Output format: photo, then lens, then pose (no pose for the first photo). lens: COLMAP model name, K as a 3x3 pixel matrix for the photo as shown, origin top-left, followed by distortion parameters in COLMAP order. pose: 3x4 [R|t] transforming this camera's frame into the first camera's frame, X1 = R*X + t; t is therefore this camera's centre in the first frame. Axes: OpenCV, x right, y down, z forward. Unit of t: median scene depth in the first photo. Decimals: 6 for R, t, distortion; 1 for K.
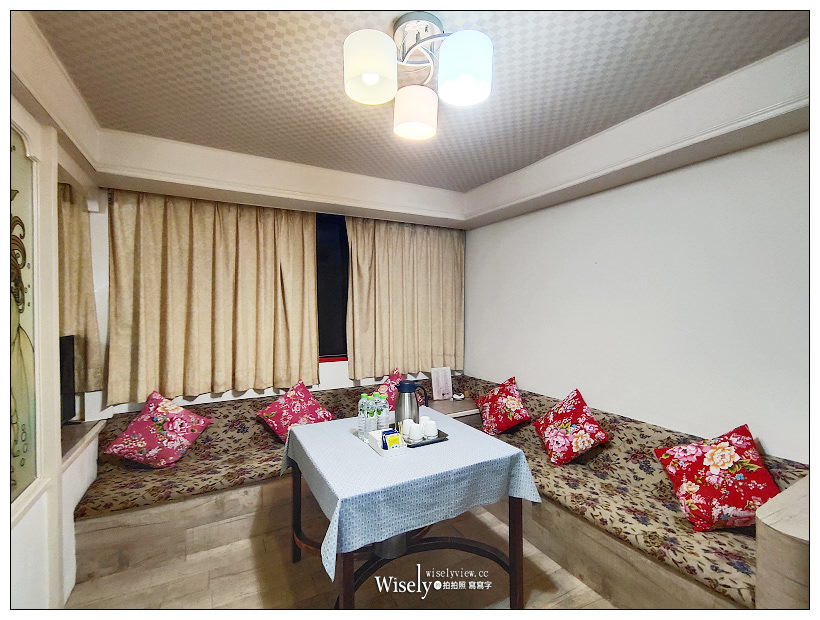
lens RADIAL K [[365.7, 0, 410.0], [0, 365.7, 310.0], [0, 0, 1]] dist [0.001270, 0.000281]
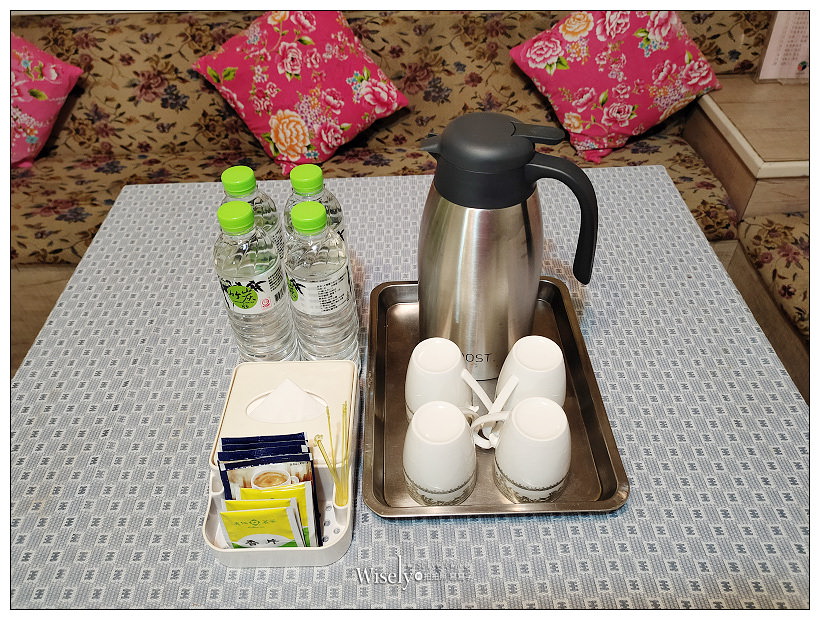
lens RADIAL K [[615.3, 0, 410.0], [0, 615.3, 310.0], [0, 0, 1]] dist [0.033169, -0.000763]
pose [[0.883089, 0.306915, -0.354904, 0.064036], [0.023575, 0.726415, 0.686852, 0.042191], [0.468613, -0.614918, 0.634254, 0.559165]]
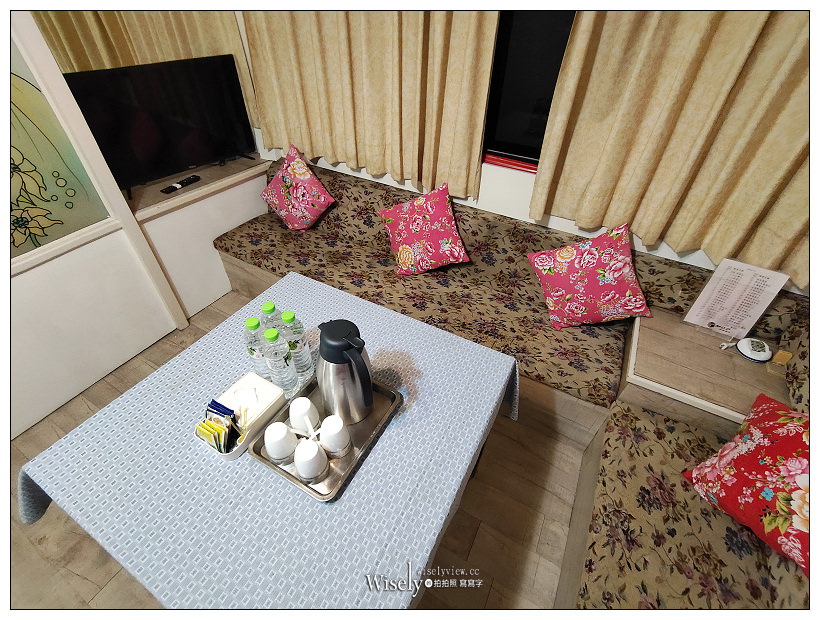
lens RADIAL K [[365.7, 0, 410.0], [0, 365.7, 310.0], [0, 0, 1]] dist [0.001270, 0.000281]
pose [[0.533949, 0.577575, -0.617499, 0.198256], [-0.032263, 0.743707, 0.667726, -0.070089], [0.844901, -0.336609, 0.415736, 0.671235]]
